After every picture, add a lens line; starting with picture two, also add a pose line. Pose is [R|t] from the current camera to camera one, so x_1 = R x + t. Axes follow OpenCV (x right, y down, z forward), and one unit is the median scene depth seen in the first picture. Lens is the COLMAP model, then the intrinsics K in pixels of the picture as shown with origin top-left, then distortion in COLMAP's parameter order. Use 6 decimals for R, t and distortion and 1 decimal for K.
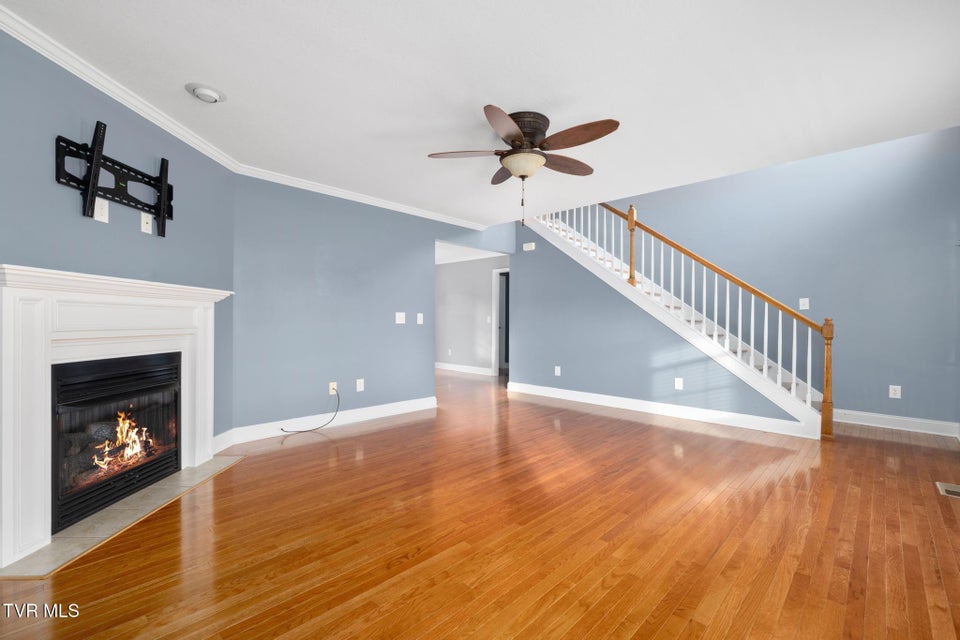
lens RADIAL K [[416.2, 0, 480.0], [0, 416.2, 320.0], [0, 0, 1]] dist [0.001461, -0.000119]
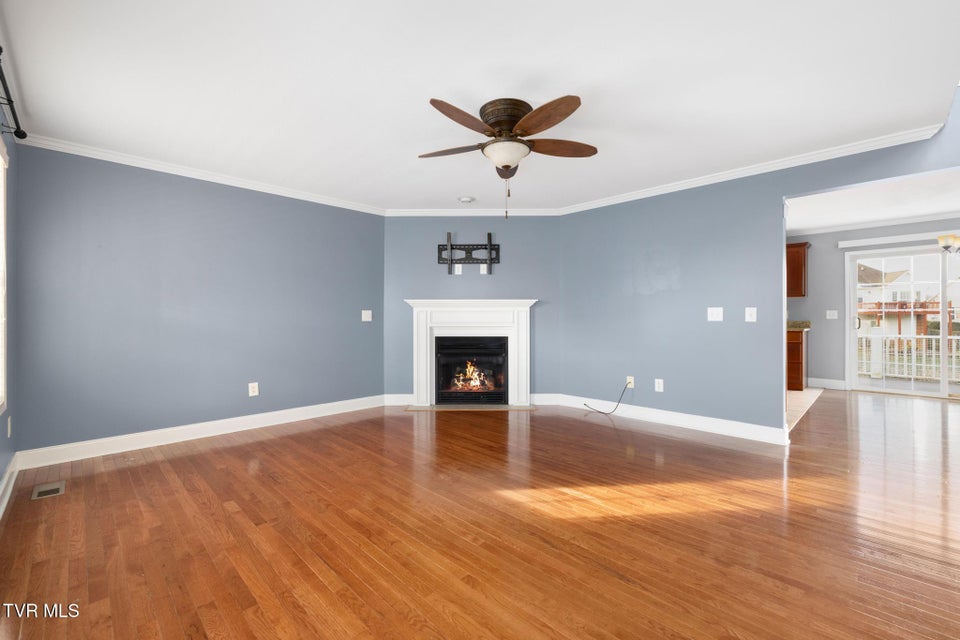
lens RADIAL K [[407.7, 0, 484.0], [0, 407.7, 318.4], [0, 0, 1]] dist [0.000835, 0.000179]
pose [[-0.016959, -0.004568, -0.999846, 1.158085], [0.004903, 0.999977, -0.004652, 0.008109], [0.999844, -0.004981, -0.016936, 1.074712]]
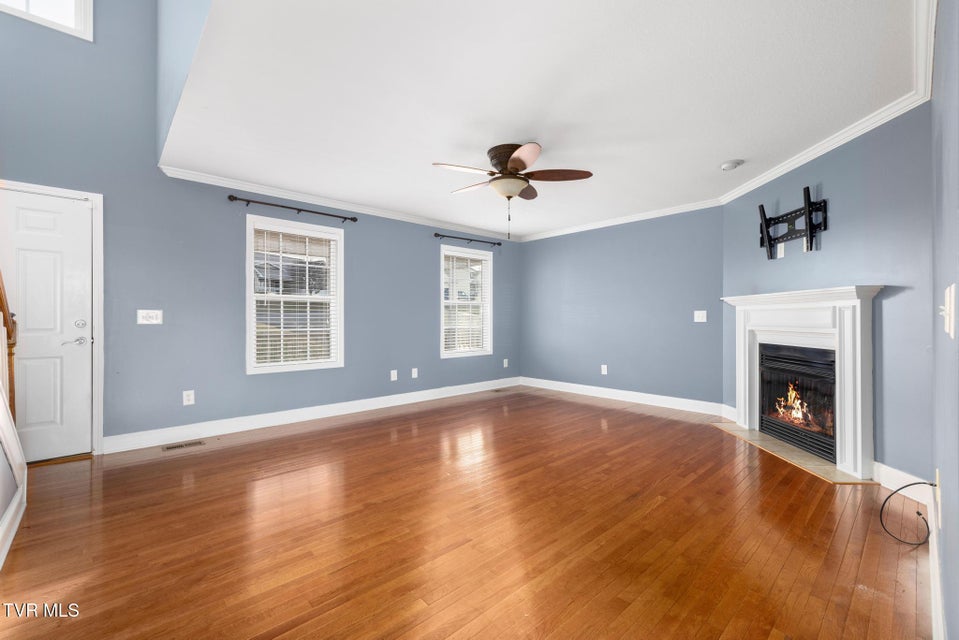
lens RADIAL K [[404.7, 0, 479.5], [0, 404.7, 320.0], [0, 0, 1]] dist [0.001440, 0.000305]
pose [[-0.997830, -0.001781, 0.065818, 0.123230], [-0.001769, 0.999998, 0.000241, 0.001975], [-0.065818, 0.000124, -0.997832, 2.396039]]
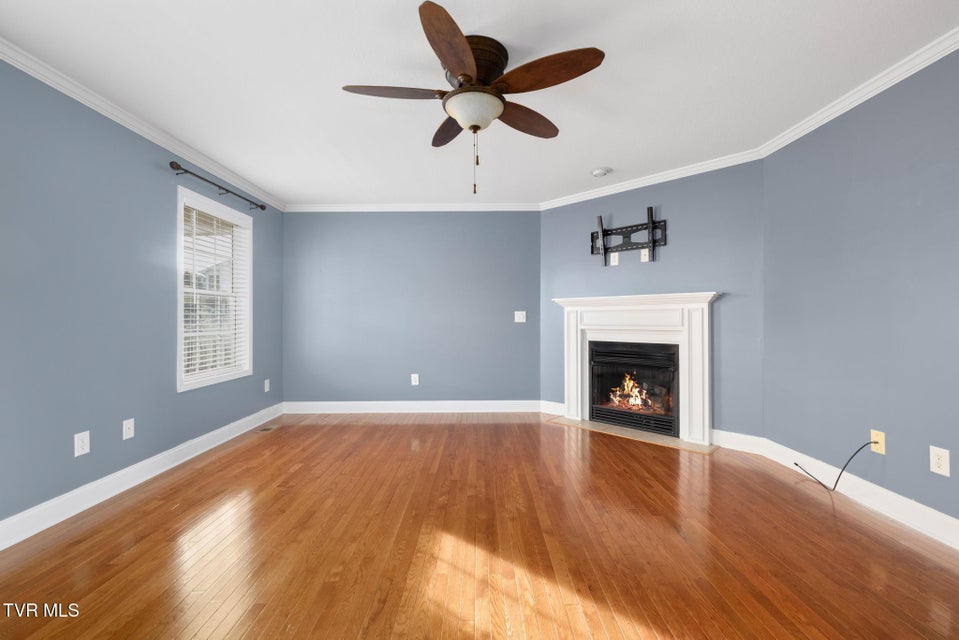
lens RADIAL K [[404.7, 0, 479.5], [0, 404.7, 320.0], [0, 0, 1]] dist [0.001440, 0.000305]
pose [[-0.721473, 0.001137, -0.692442, 0.670653], [0.004189, 0.999988, -0.002723, 0.002798], [0.692430, -0.004865, -0.721468, 1.705385]]
